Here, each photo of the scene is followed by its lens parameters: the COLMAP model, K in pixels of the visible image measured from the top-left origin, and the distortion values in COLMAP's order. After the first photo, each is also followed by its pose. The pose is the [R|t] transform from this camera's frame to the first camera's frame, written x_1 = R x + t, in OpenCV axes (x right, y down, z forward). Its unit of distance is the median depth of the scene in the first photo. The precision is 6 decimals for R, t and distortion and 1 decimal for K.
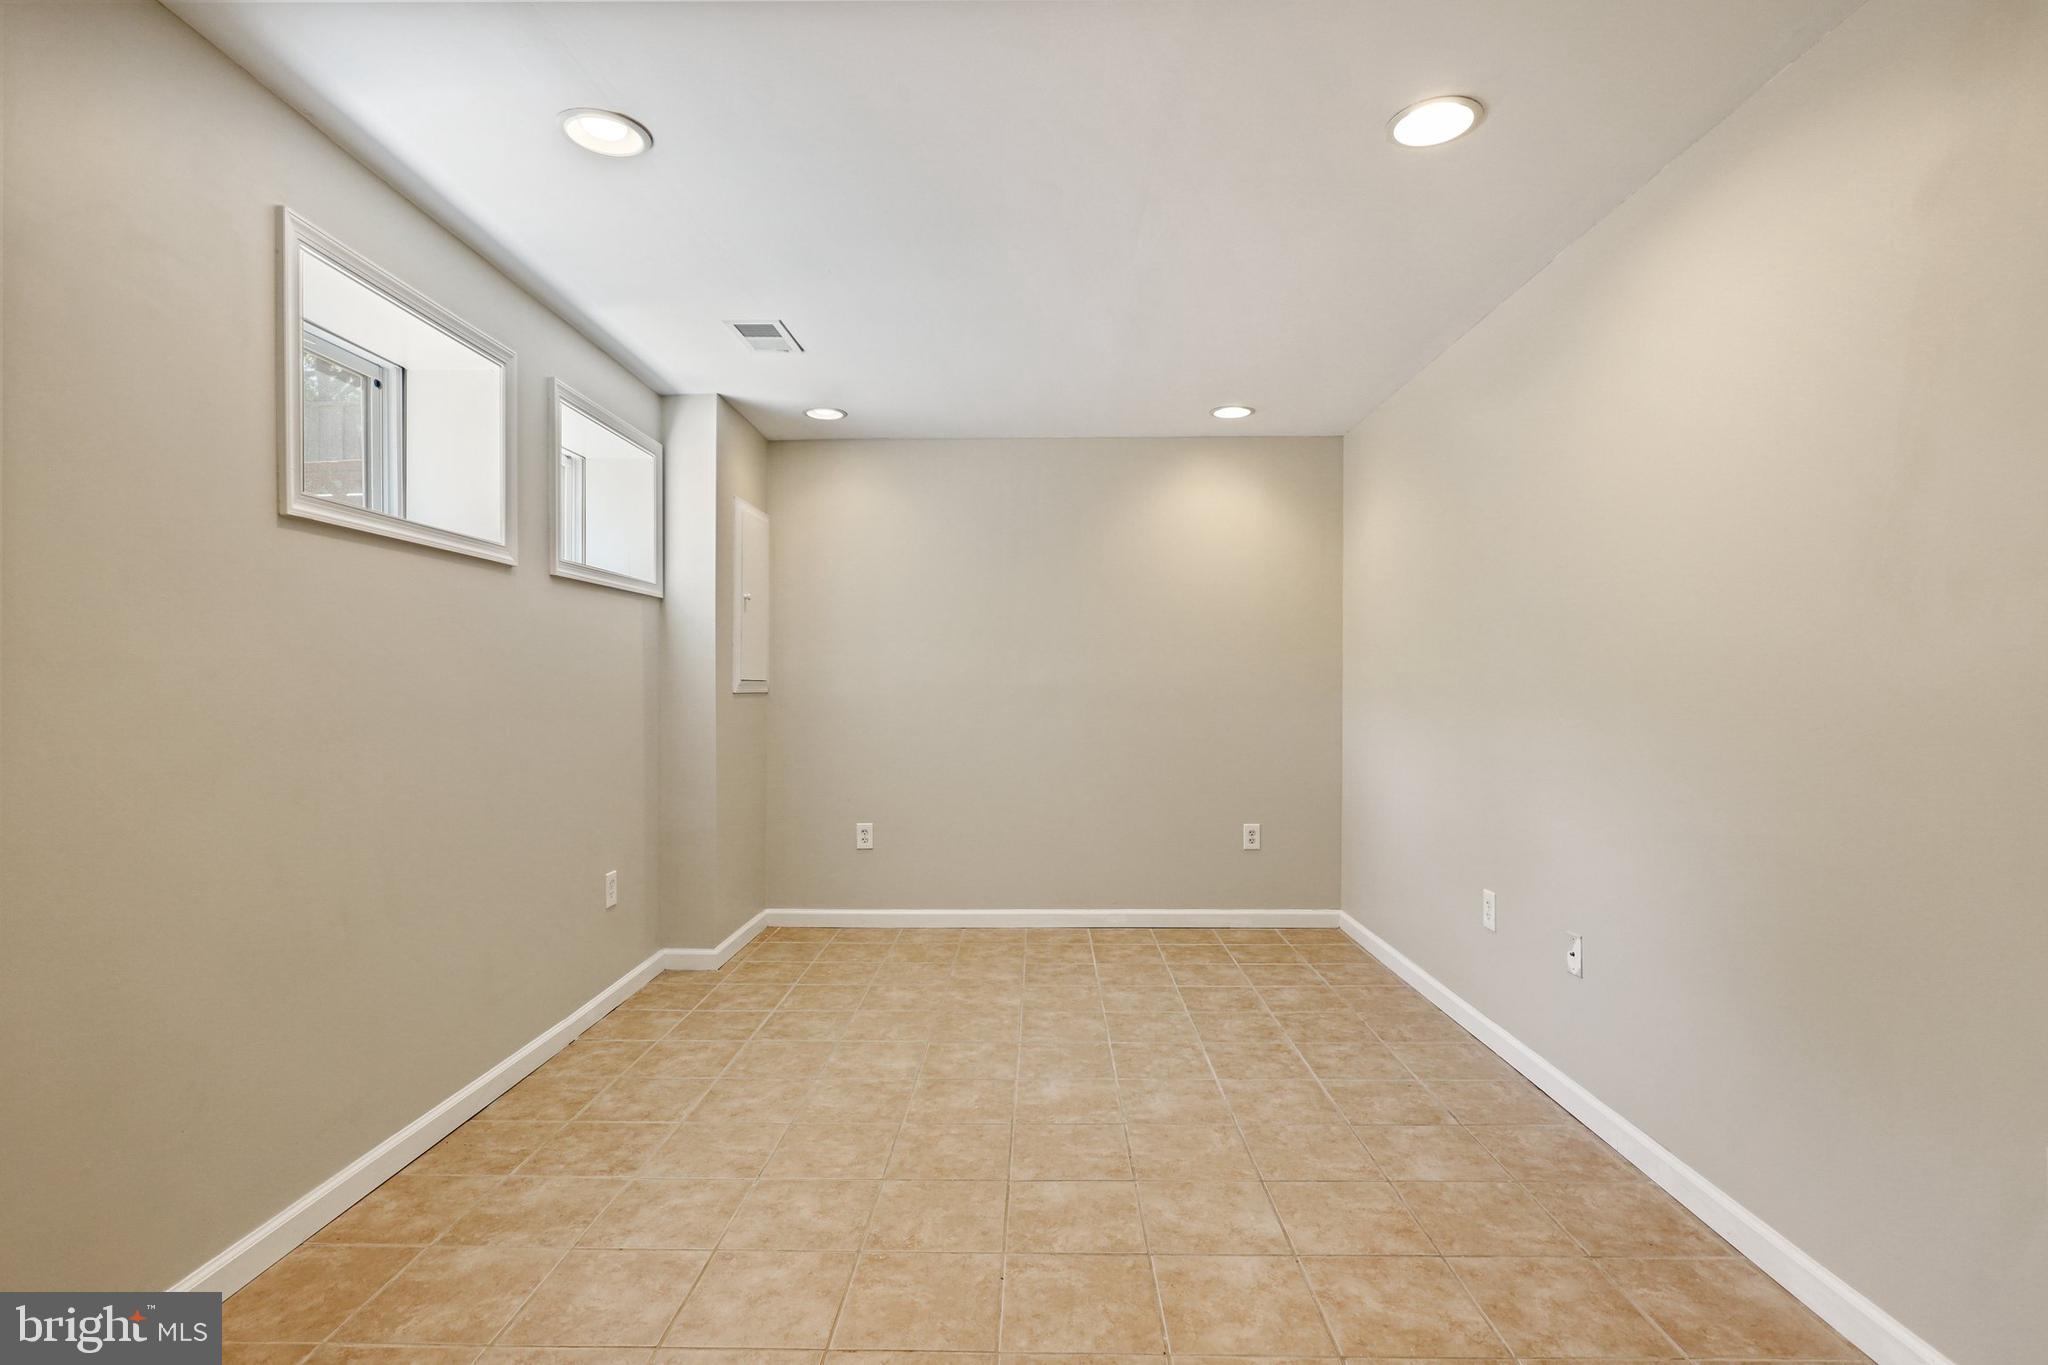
lens RADIAL K [[951.0, 0, 1043.8], [0, 951.0, 688.0], [0, 0, 1]] dist [0.002596, -0.001035]
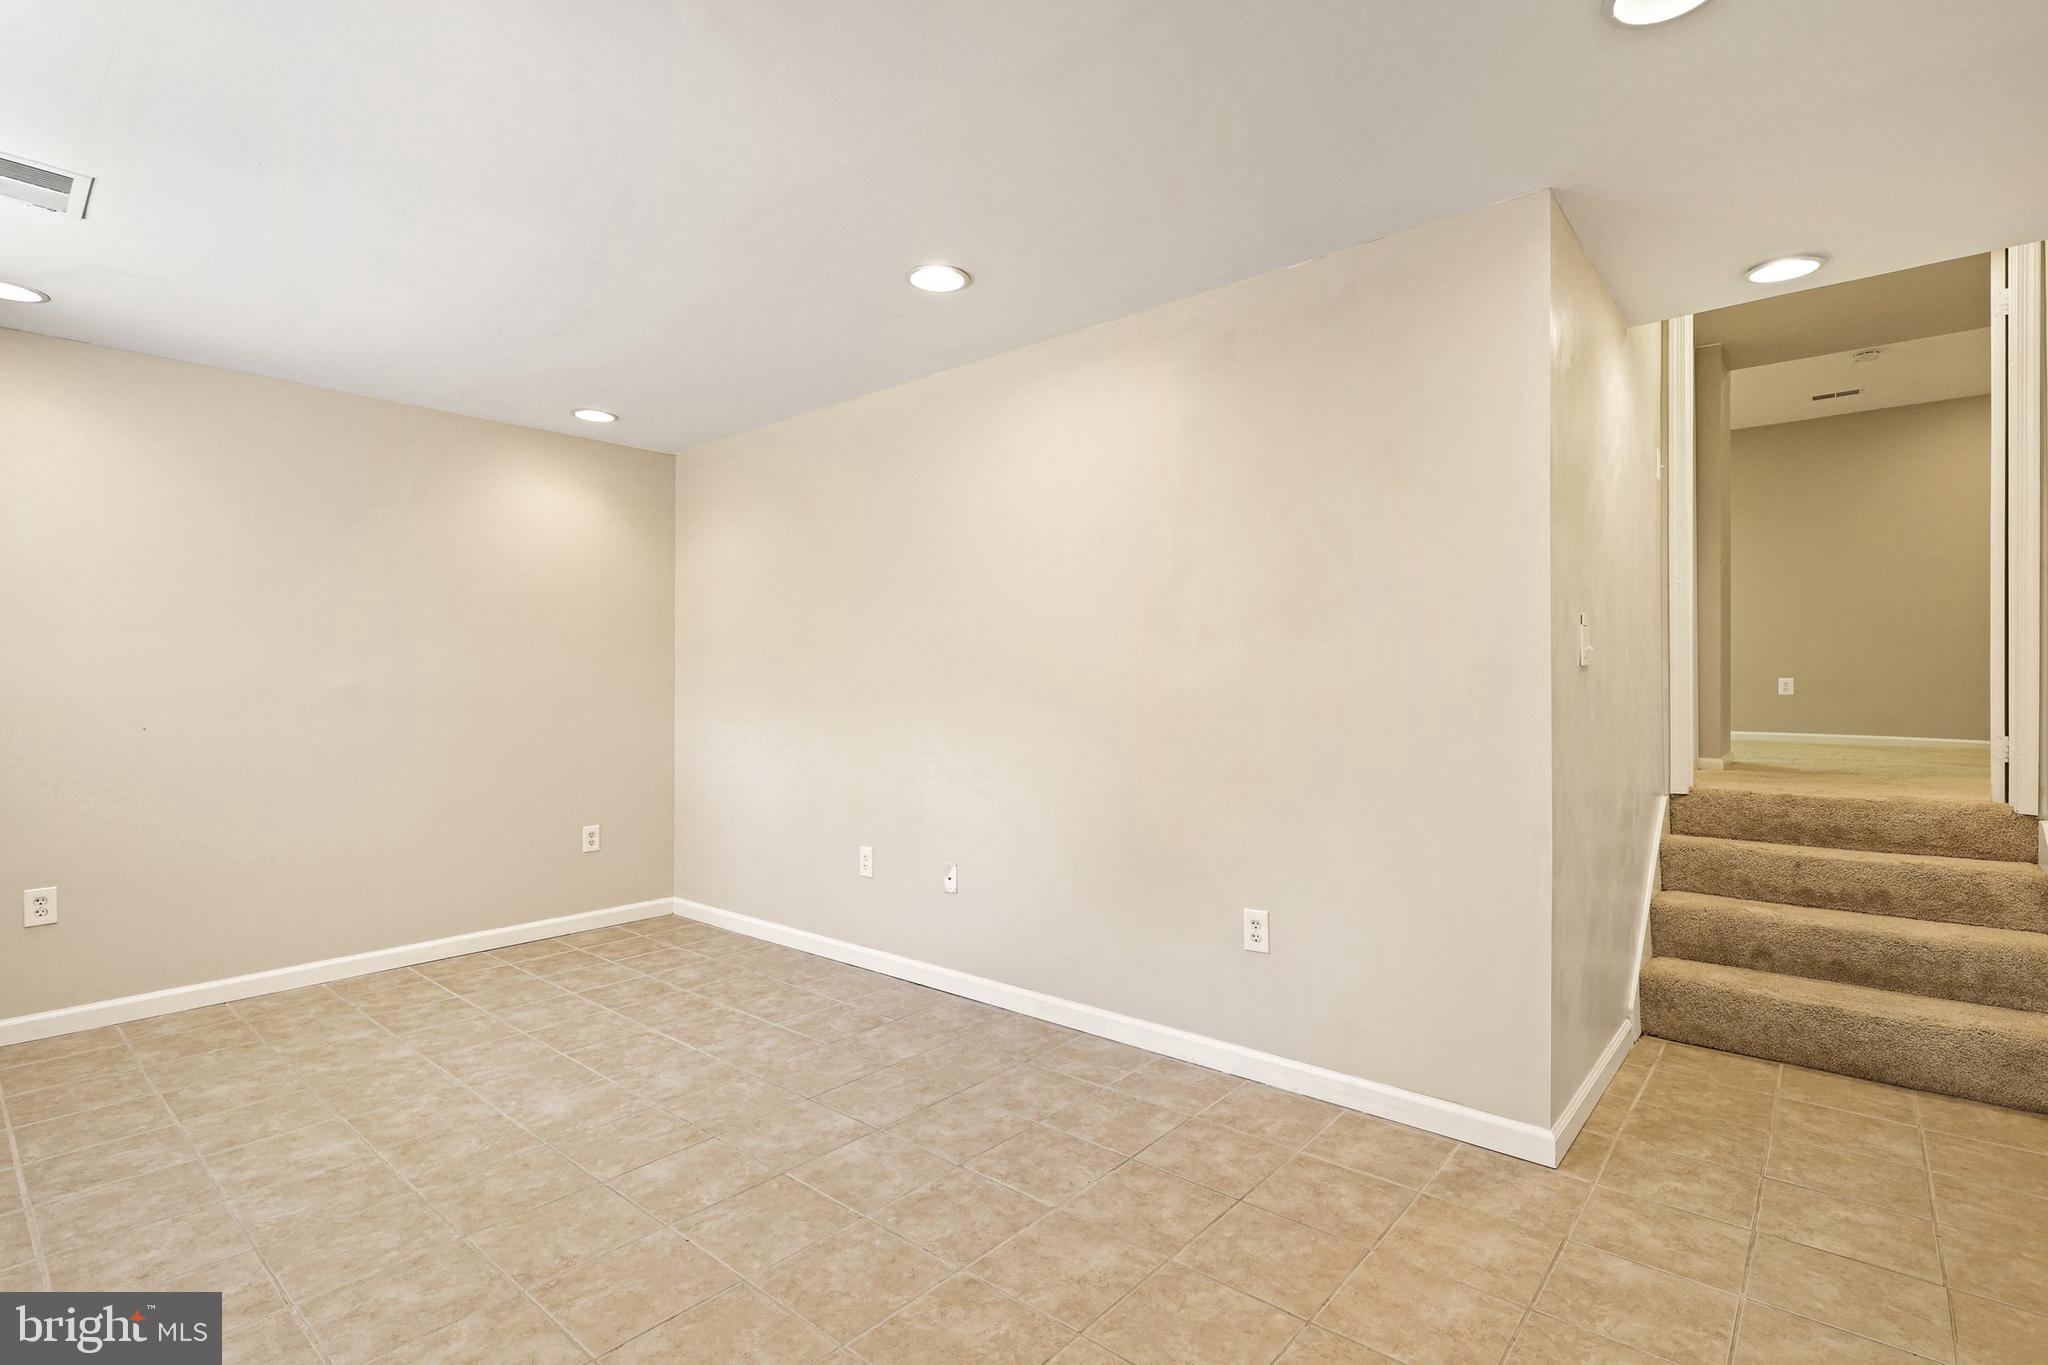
lens RADIAL K [[951.0, 0, 1018.6], [0, 951.0, 683.4], [0, 0, 1]] dist [0.002596, -0.001035]
pose [[0.651853, 0.000097, 0.758346, -0.436113], [0.005857, 0.999970, -0.005163, 0.001750], [-0.758323, 0.007807, 0.651832, 0.011448]]
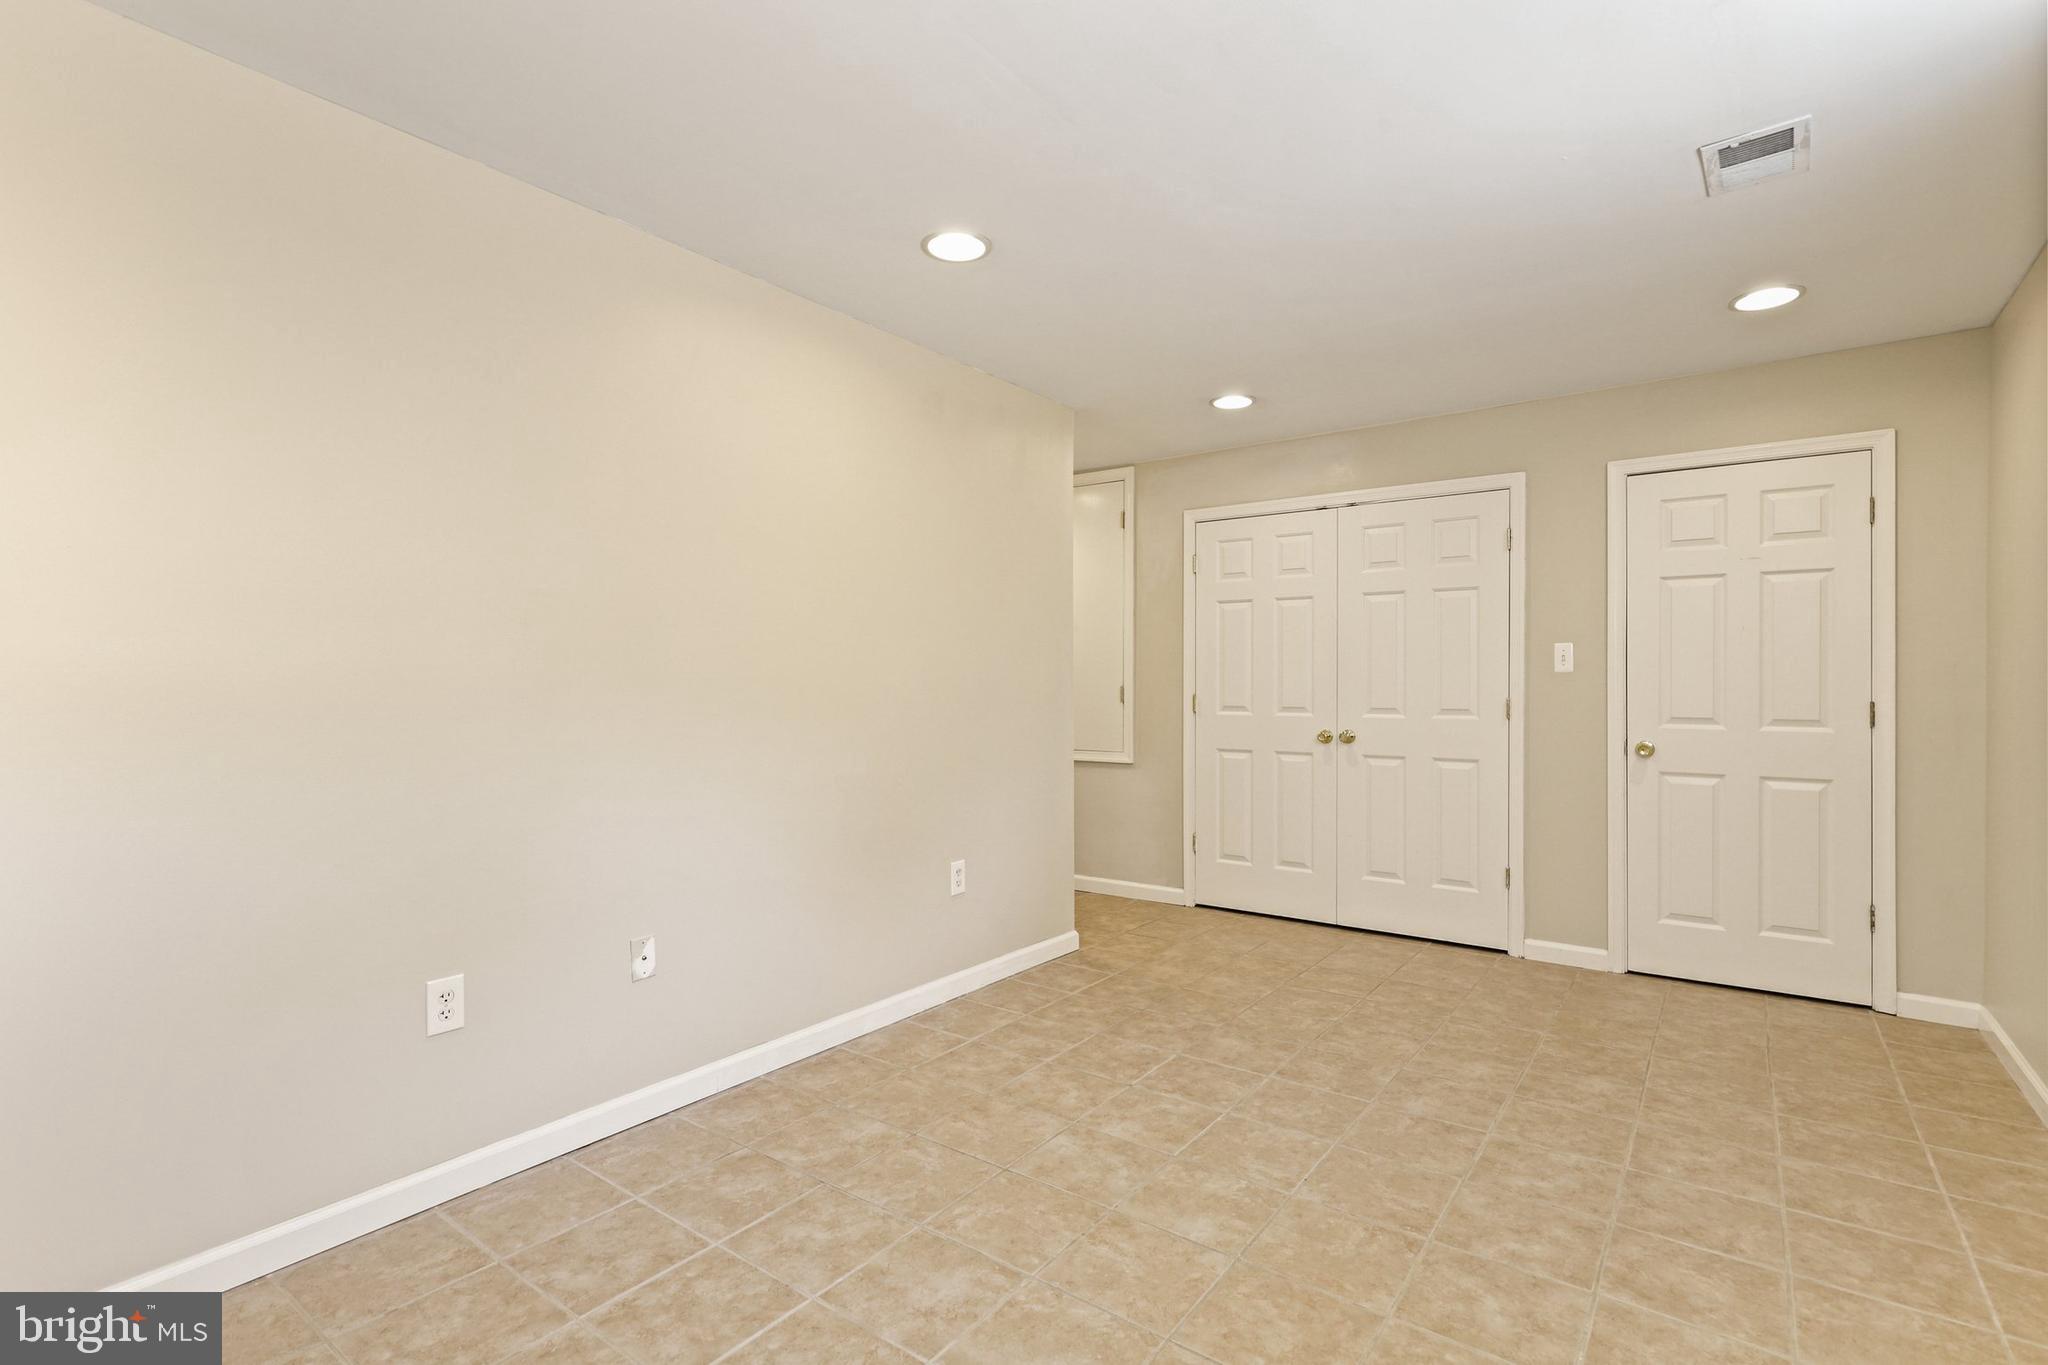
lens RADIAL K [[951.0, 0, 1023.0], [0, 951.0, 683.2], [0, 0, 1]] dist [0.002596, -0.001035]
pose [[-0.795475, 0.001452, 0.605984, -0.346330], [0.002161, 0.999998, 0.000440, -0.002309], [-0.605982, 0.001660, -0.795476, 1.541347]]
